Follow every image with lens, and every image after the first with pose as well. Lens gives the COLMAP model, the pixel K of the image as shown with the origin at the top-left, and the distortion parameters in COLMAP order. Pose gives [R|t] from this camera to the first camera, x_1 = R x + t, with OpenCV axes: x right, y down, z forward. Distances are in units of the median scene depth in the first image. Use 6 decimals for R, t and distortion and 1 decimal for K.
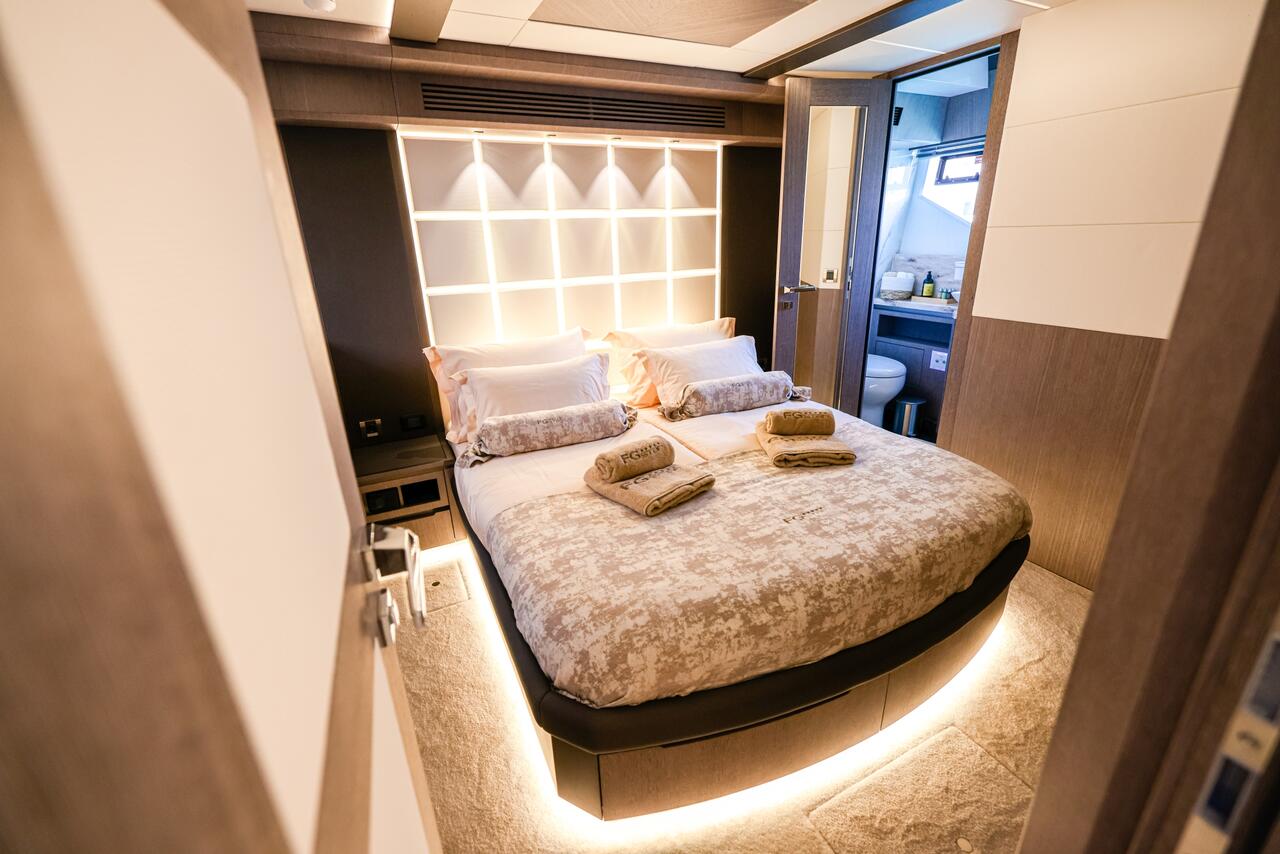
lens RADIAL K [[535.5, 0, 640.1], [0, 535.5, 417.3], [0, 0, 1]] dist [-0.001543, -0.000089]
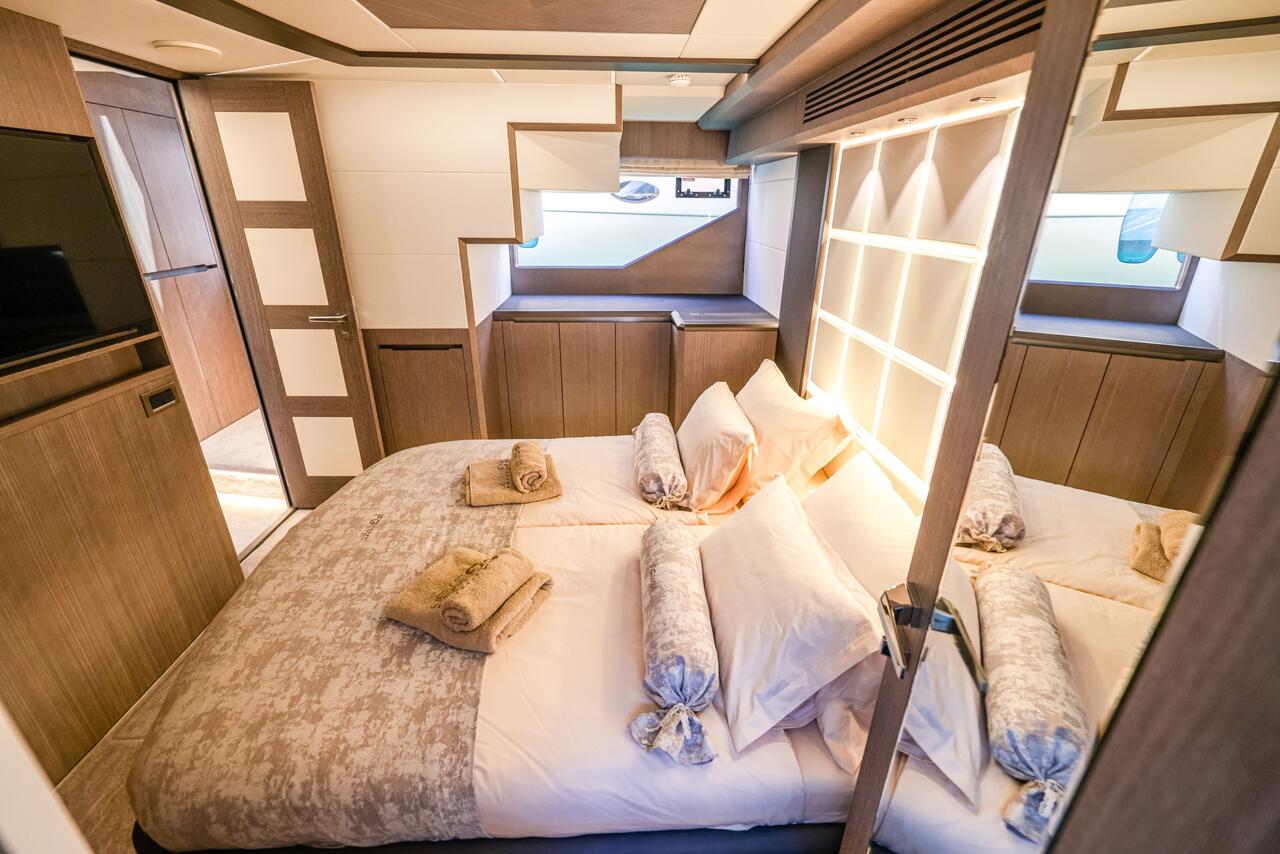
lens RADIAL K [[535.5, 0, 637.4], [0, 535.5, 422.8], [0, 0, 1]] dist [-0.001543, -0.000089]
pose [[-0.400524, 0.378669, -0.834380, 1.021295], [-0.294105, 0.809299, 0.508465, -0.801154], [0.867804, 0.449048, -0.212775, 1.754221]]
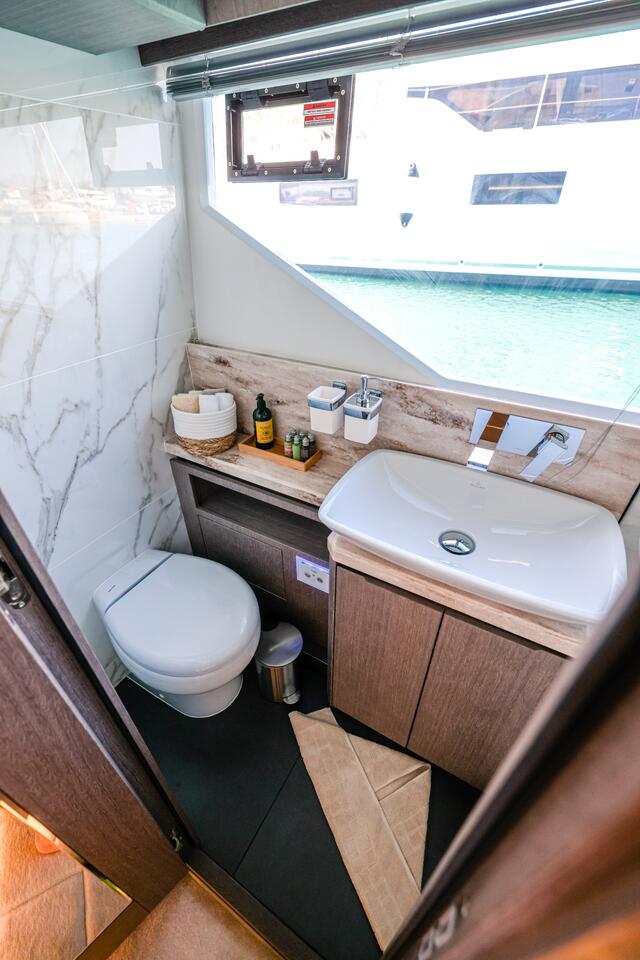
lens RADIAL K [[401.7, 0, 316.9], [0, 401.7, 483.0], [0, 0, 1]] dist [-0.001543, -0.000089]
pose [[0.833692, -0.293015, 0.468082, 0.385017], [0.161416, 0.939903, 0.300877, -0.289617], [-0.528113, -0.175283, 0.830887, 0.651123]]
